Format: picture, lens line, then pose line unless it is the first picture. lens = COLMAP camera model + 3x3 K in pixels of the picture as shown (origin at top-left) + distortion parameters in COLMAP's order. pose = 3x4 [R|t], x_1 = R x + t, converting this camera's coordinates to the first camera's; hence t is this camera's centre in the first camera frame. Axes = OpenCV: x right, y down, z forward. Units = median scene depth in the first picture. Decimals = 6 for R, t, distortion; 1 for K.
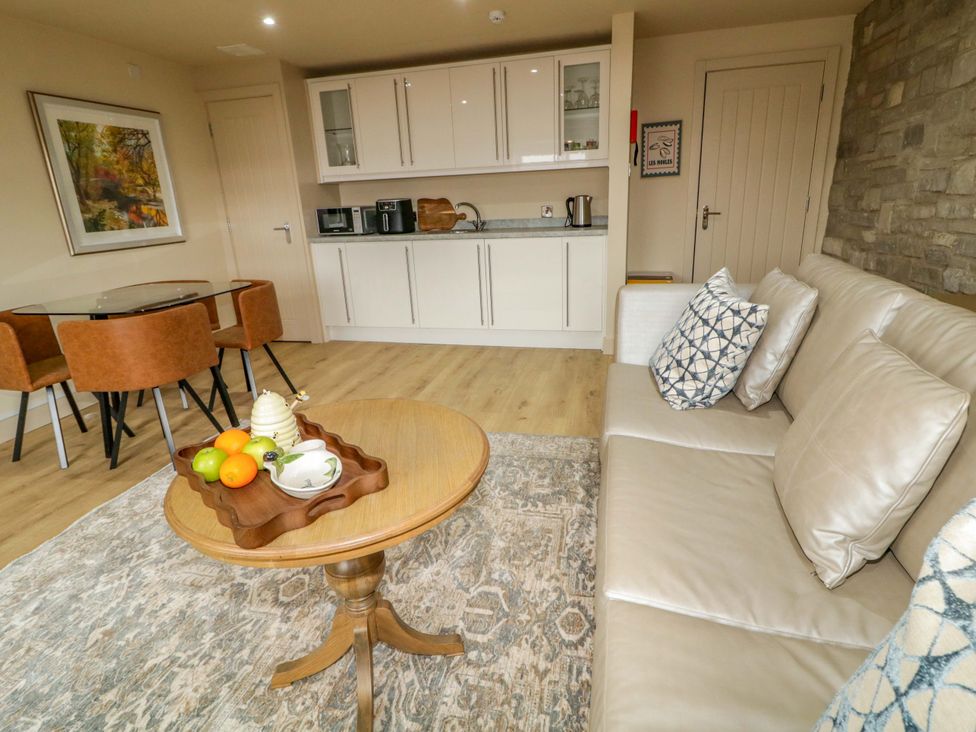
lens RADIAL K [[524.9, 0, 493.5], [0, 524.9, 359.2], [0, 0, 1]] dist [0.004350, -0.002660]
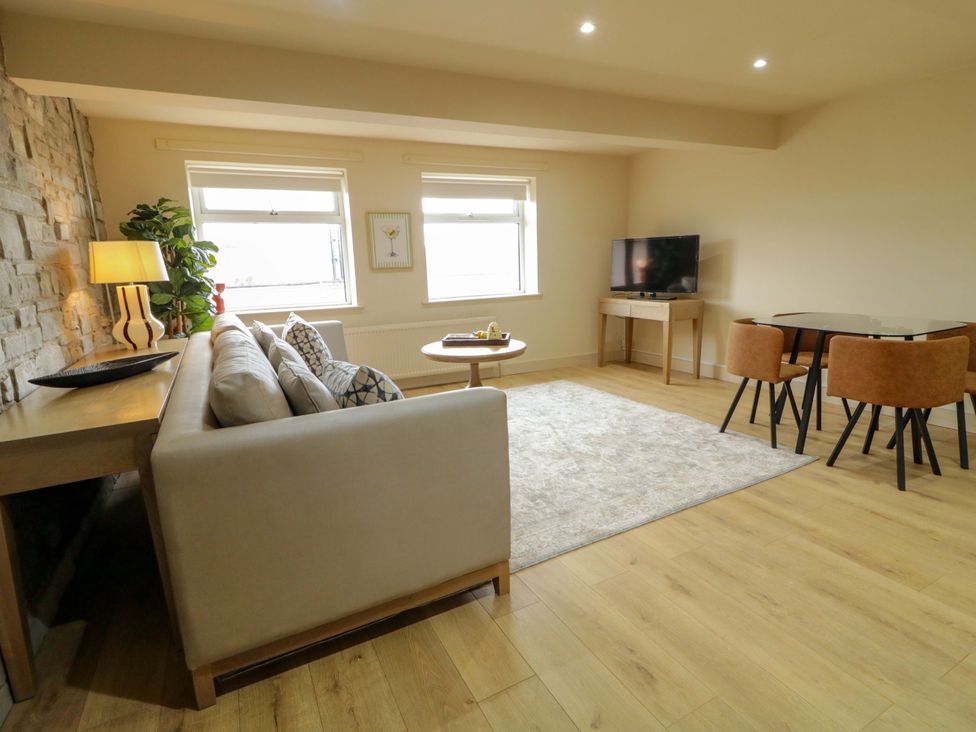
lens RADIAL K [[505.9, 0, 495.7], [0, 505.9, 358.4], [0, 0, 1]] dist [0.002185, -0.001122]
pose [[-0.749757, 0.193914, -0.632662, 0.454638], [-0.133349, 0.892205, 0.431495, -0.319302], [0.648137, 0.407882, -0.643079, 0.950682]]
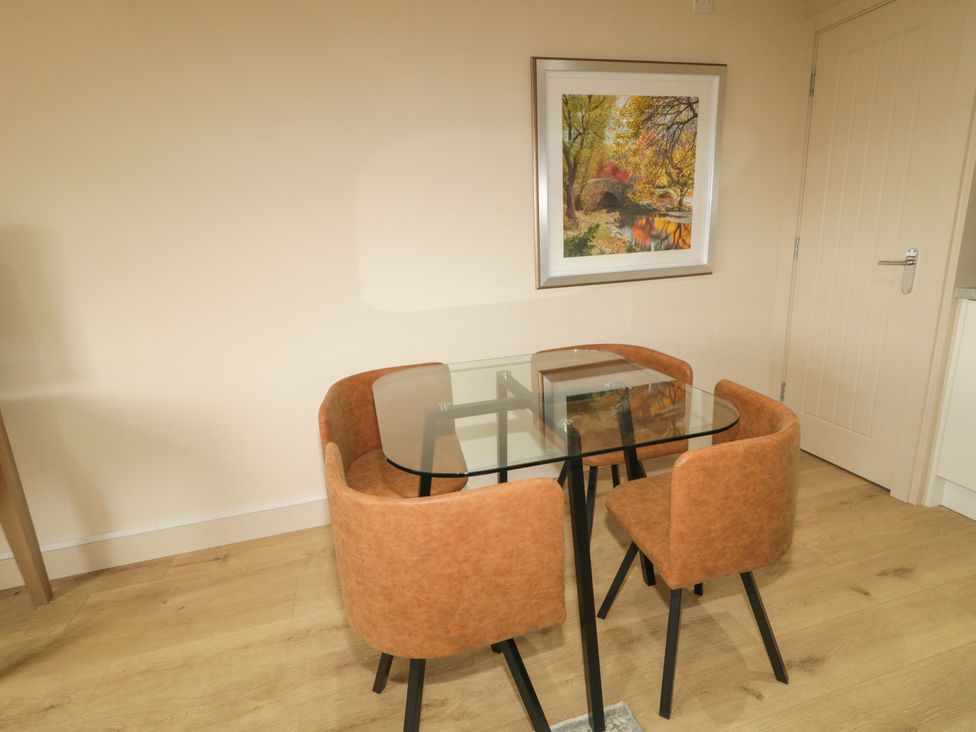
lens RADIAL K [[505.9, 0, 494.8], [0, 505.9, 359.6], [0, 0, 1]] dist [0.002185, -0.001122]
pose [[0.487766, 0.238499, -0.839763, -0.201030], [-0.233986, 0.962476, 0.137442, -0.165749], [0.841032, 0.129454, 0.525269, 0.536682]]
